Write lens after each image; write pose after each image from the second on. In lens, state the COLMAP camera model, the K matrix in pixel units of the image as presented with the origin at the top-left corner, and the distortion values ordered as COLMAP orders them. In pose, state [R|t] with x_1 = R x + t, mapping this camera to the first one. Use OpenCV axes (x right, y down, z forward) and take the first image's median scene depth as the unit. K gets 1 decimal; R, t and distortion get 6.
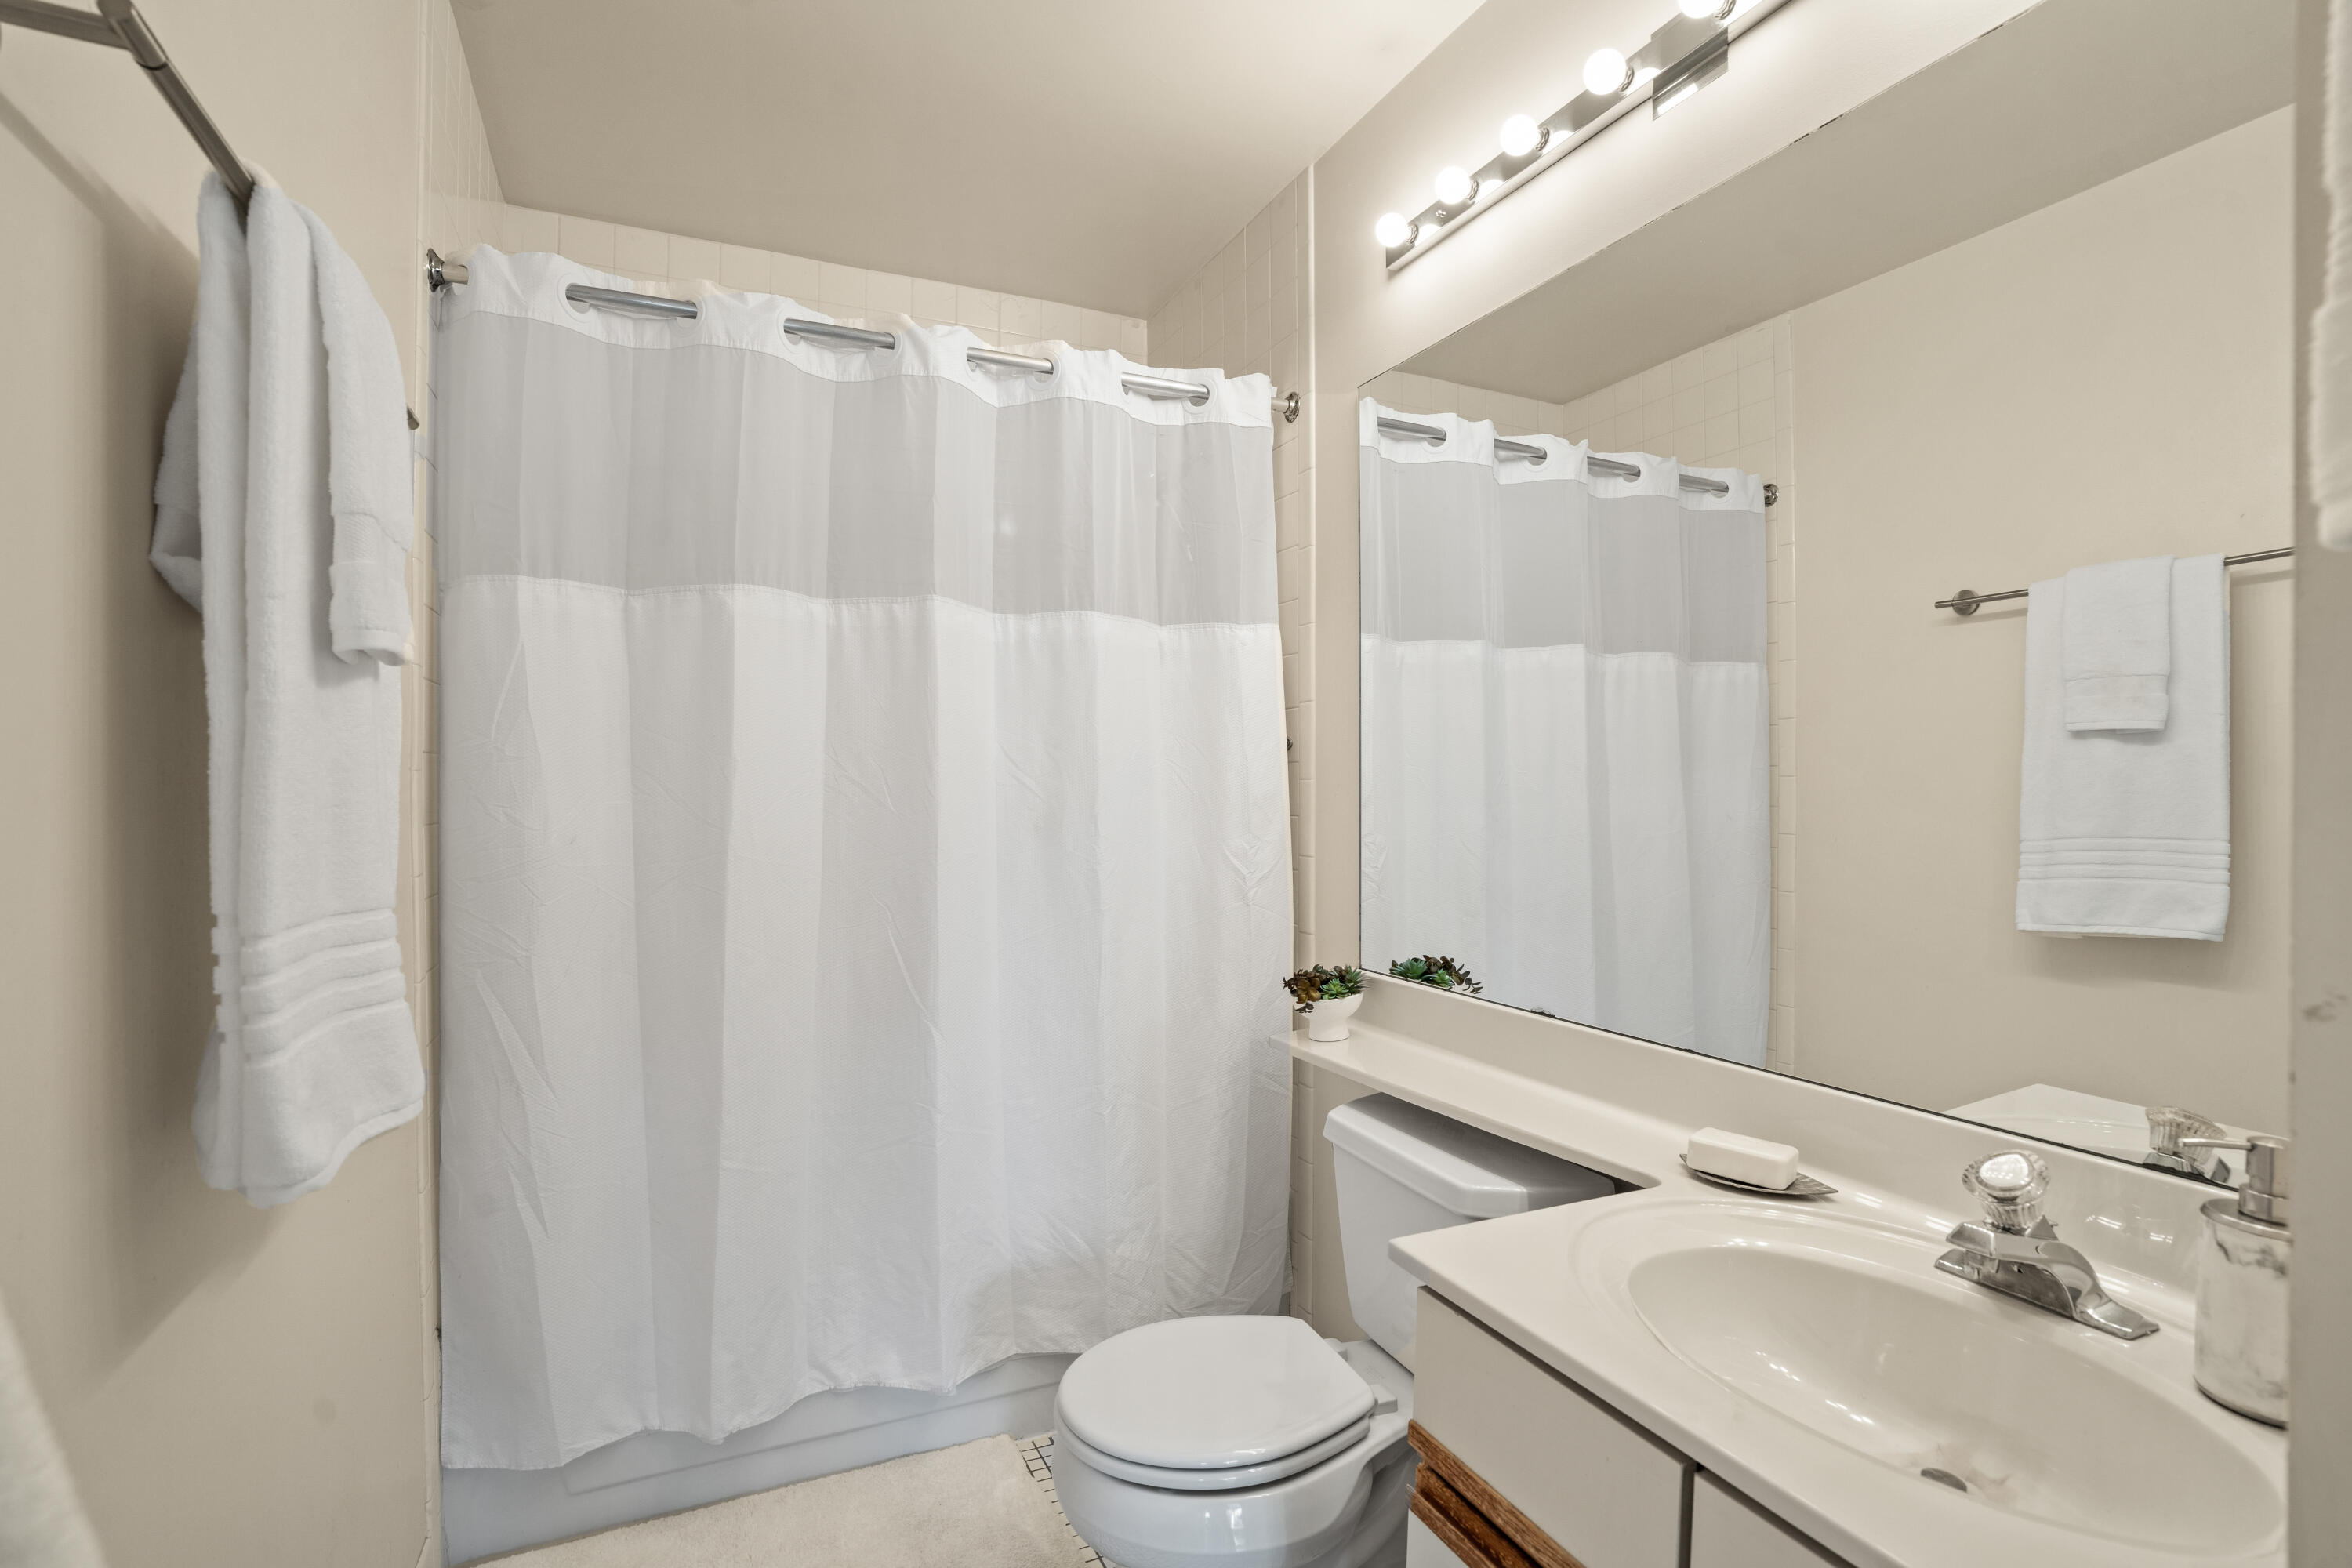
lens RADIAL K [[1115.7, 0, 1177.7], [0, 1115.7, 788.2], [0, 0, 1]] dist [-0.026127, 0.000109]
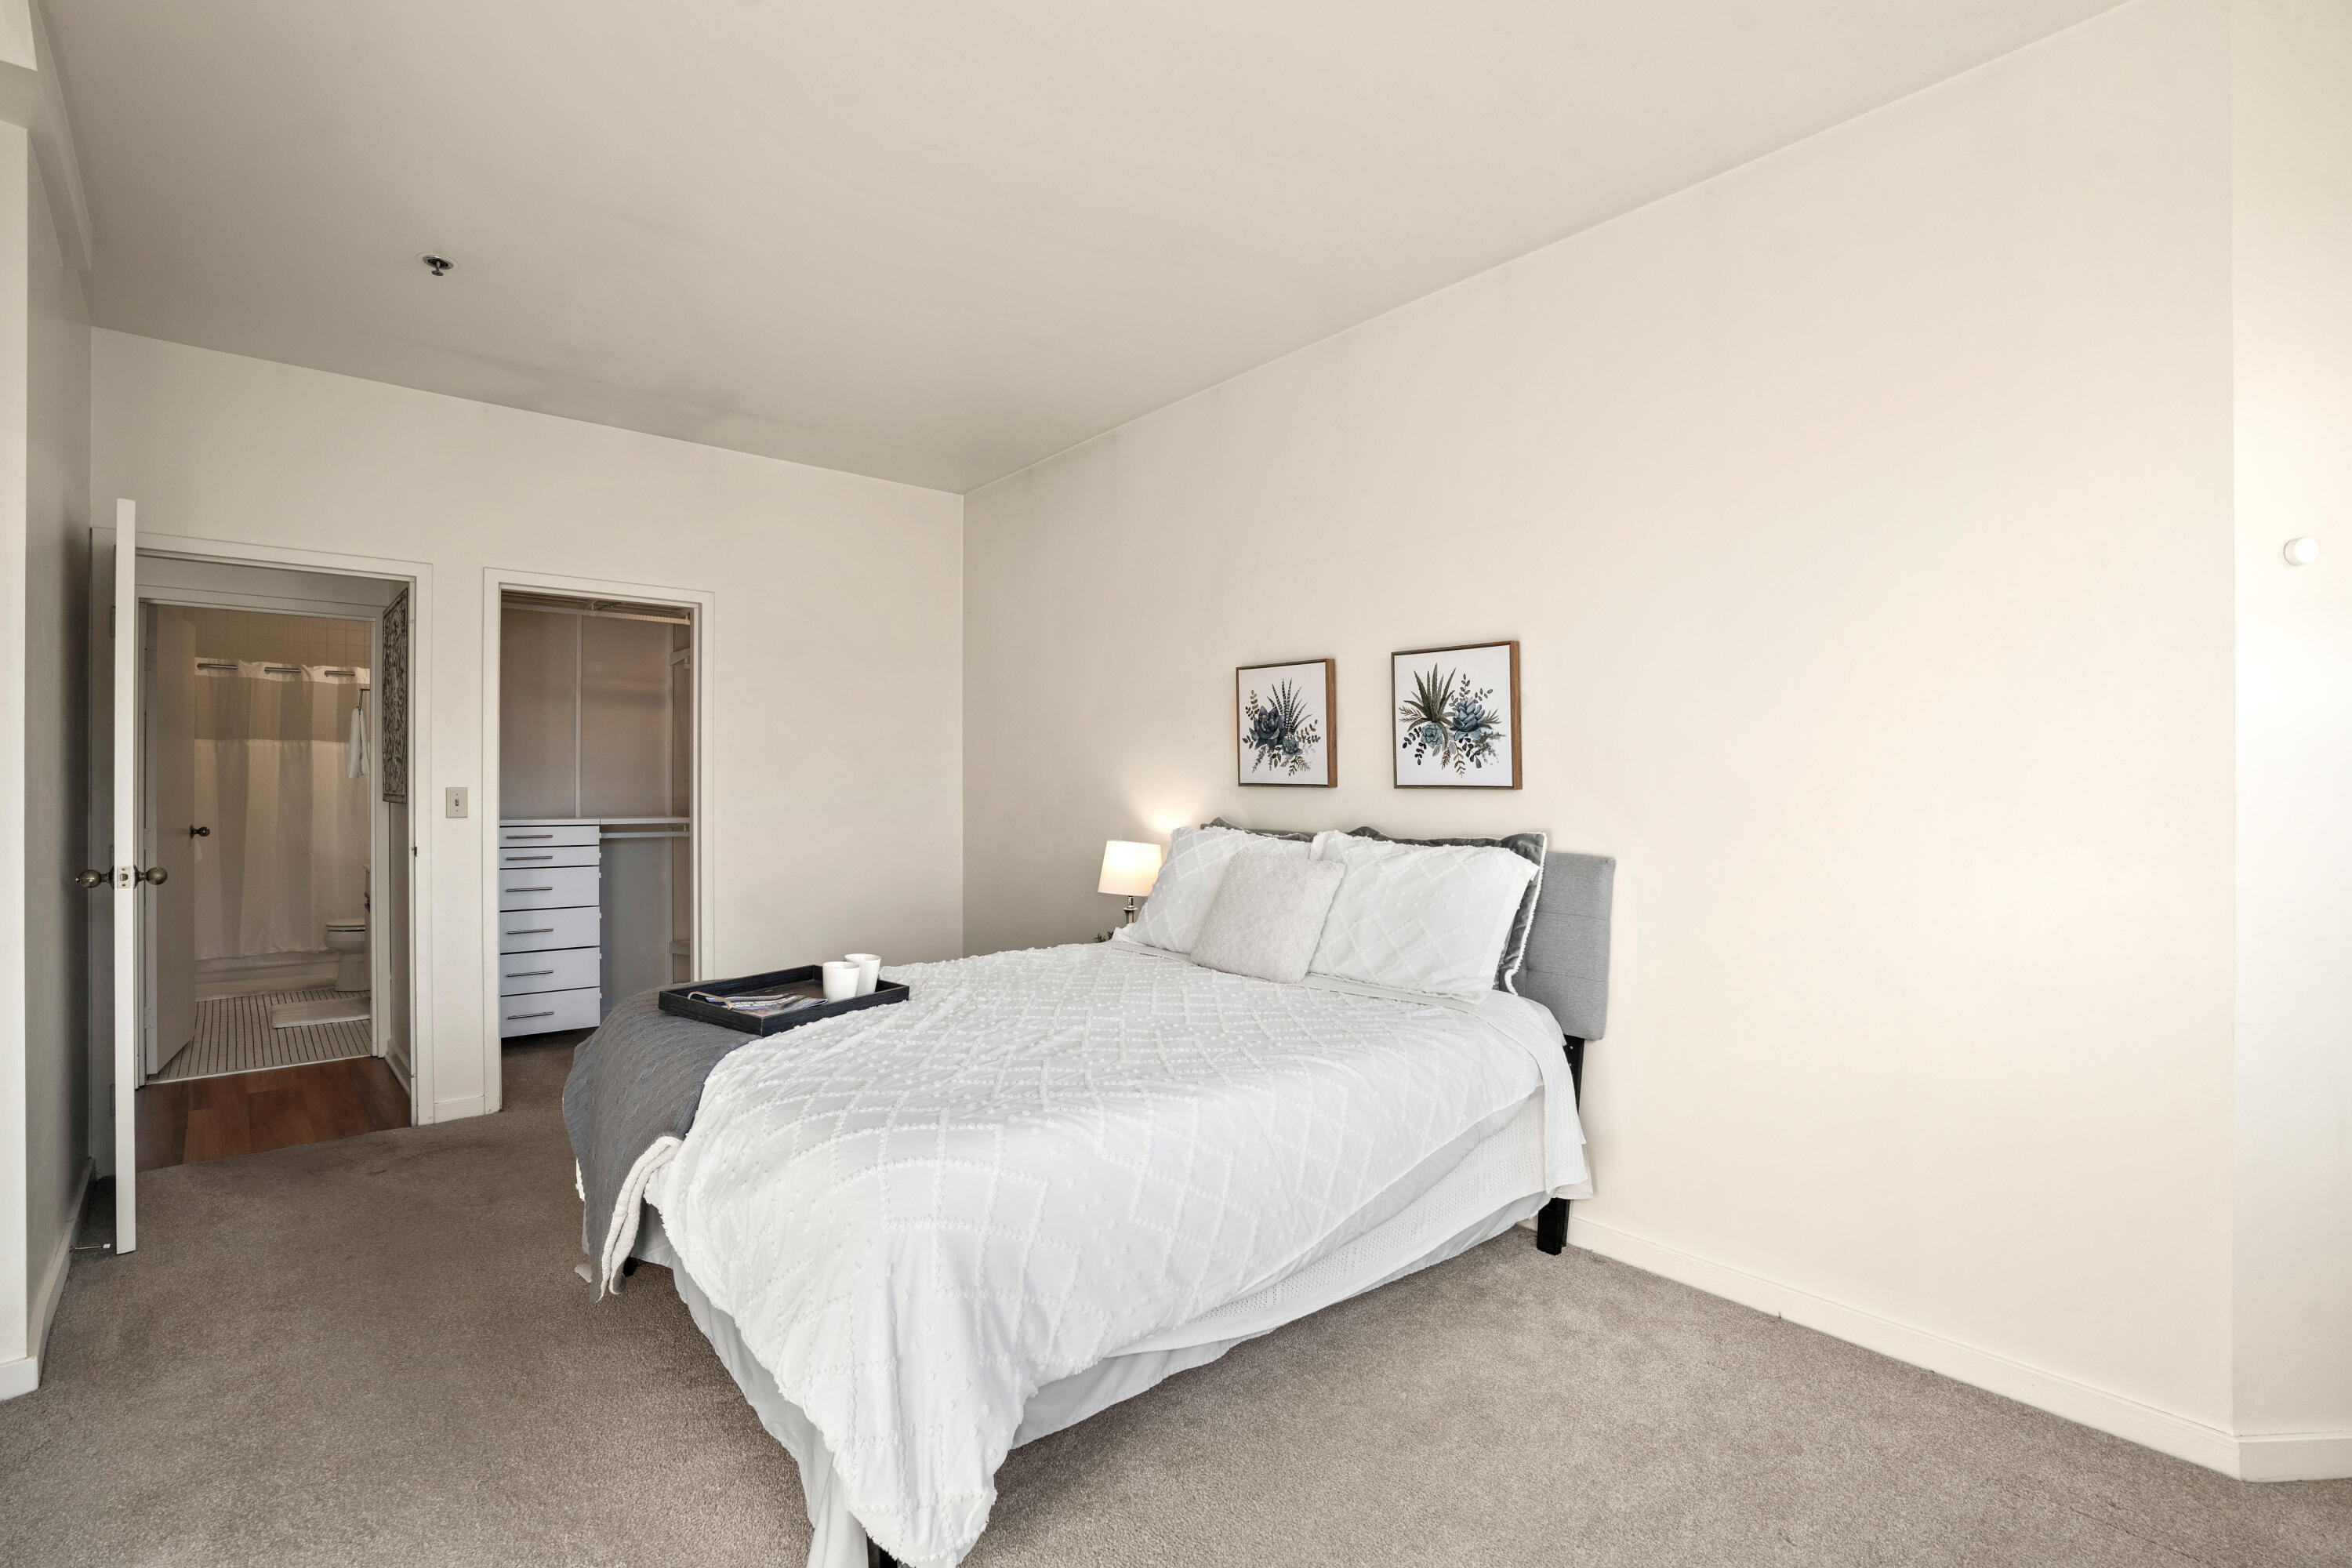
lens RADIAL K [[1115.7, 0, 1175.5], [0, 1115.7, 776.1], [0, 0, 1]] dist [-0.026127, 0.000109]
pose [[0.962713, -0.001814, 0.270518, 1.566526], [0.004120, 0.999960, -0.007957, -0.012760], [-0.270493, 0.008774, 0.962682, -3.312012]]
